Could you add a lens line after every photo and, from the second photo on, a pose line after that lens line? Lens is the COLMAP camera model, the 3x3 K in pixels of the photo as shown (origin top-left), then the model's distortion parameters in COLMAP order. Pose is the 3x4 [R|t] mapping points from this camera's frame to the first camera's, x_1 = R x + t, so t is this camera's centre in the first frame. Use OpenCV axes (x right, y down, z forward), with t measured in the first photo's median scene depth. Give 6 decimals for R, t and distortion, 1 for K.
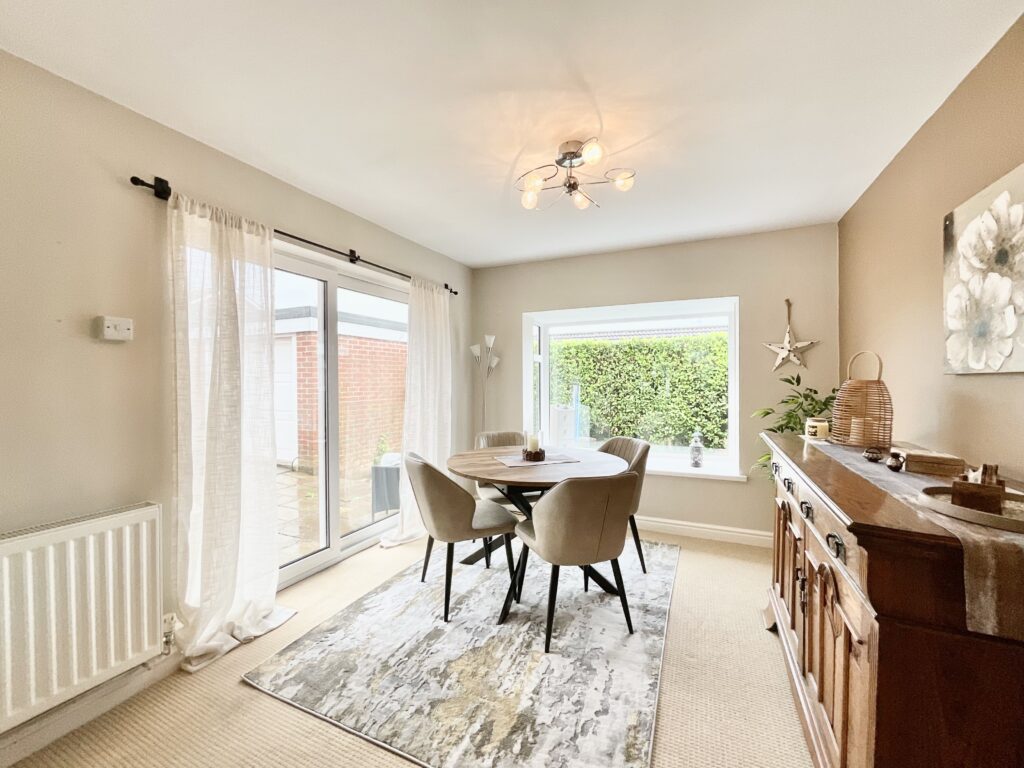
lens RADIAL K [[415.4, 0, 511.7], [0, 415.4, 385.5], [0, 0, 1]] dist [-0.009138, 0.001009]
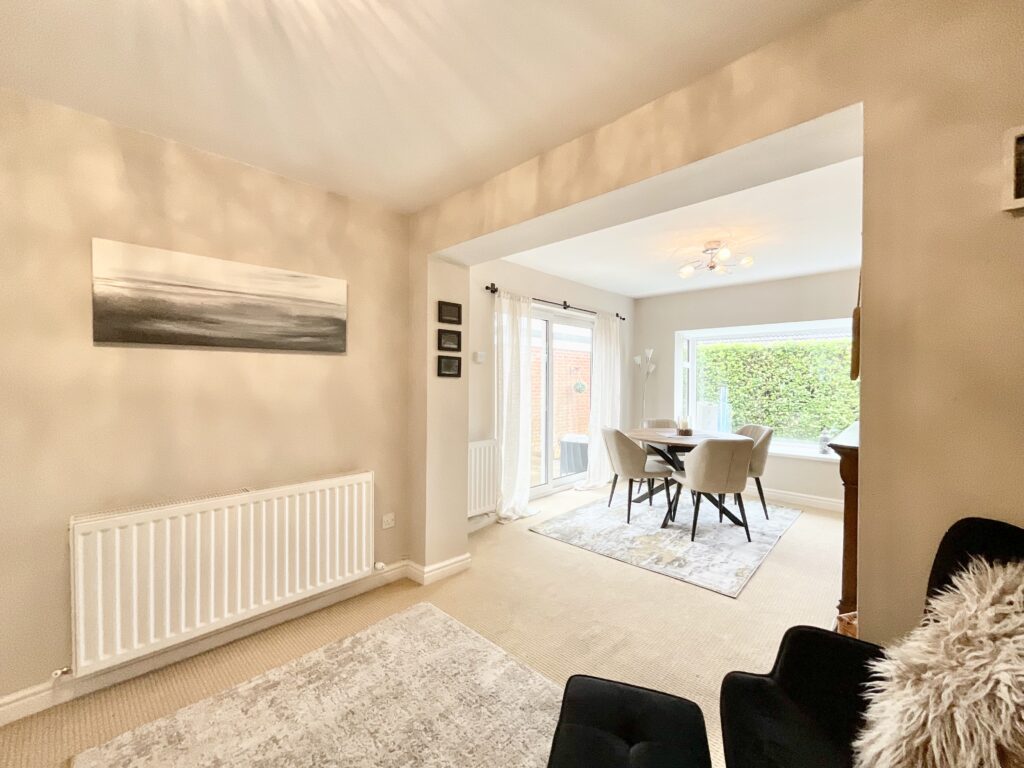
lens RADIAL K [[415.4, 0, 510.8], [0, 415.4, 384.0], [0, 0, 1]] dist [-0.009138, 0.001009]
pose [[0.945824, 0.012425, -0.324442, -0.060212], [-0.013885, 0.999901, -0.002184, 0.004794], [0.324383, 0.006570, 0.945903, -0.674213]]
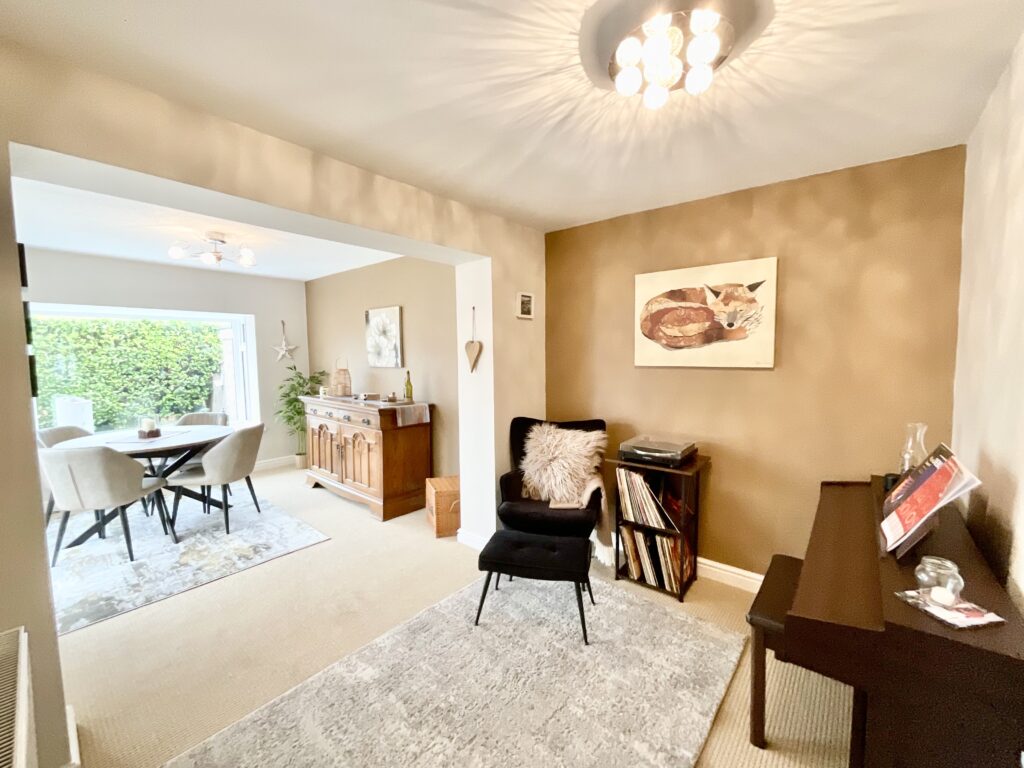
lens RADIAL K [[415.4, 0, 514.2], [0, 415.4, 386.1], [0, 0, 1]] dist [-0.009138, 0.001009]
pose [[0.252354, -0.077722, 0.964509, -0.941487], [0.020090, 0.996975, 0.075081, -0.056407], [-0.967426, 0.000430, 0.253152, -0.451431]]
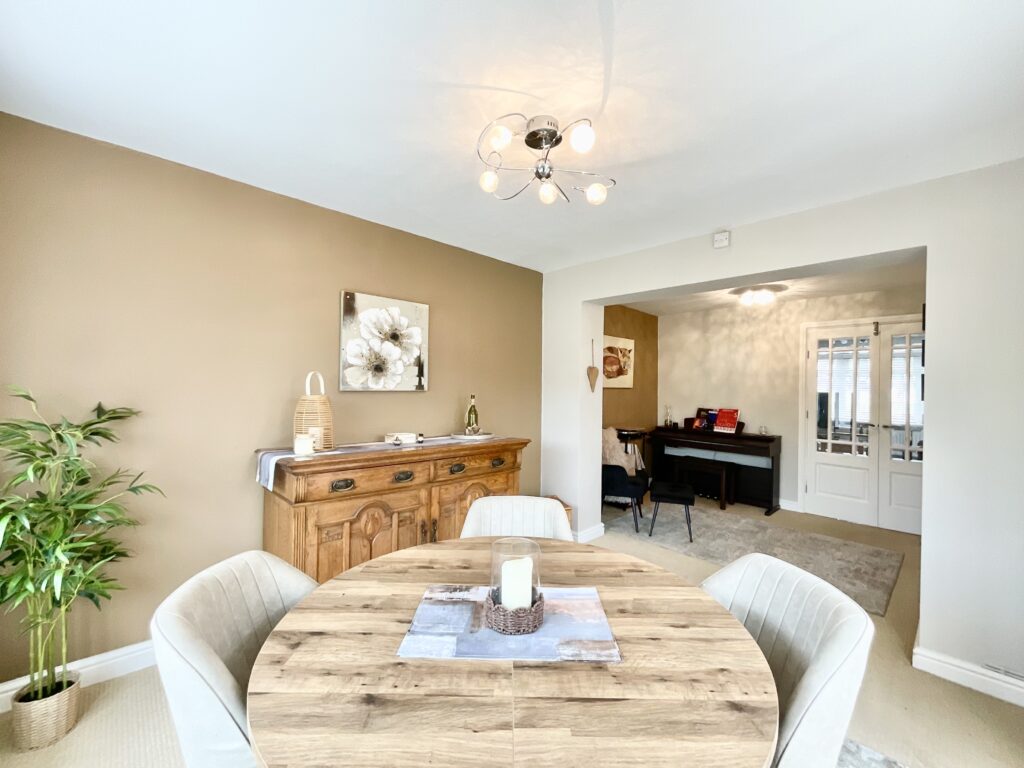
lens RADIAL K [[415.4, 0, 515.5], [0, 415.4, 383.5], [0, 0, 1]] dist [-0.009138, 0.001009]
pose [[-0.934115, -0.009942, 0.356835, -0.090536], [-0.008430, 0.999948, 0.005792, -0.044504], [-0.356874, 0.002402, -0.934150, 1.445739]]
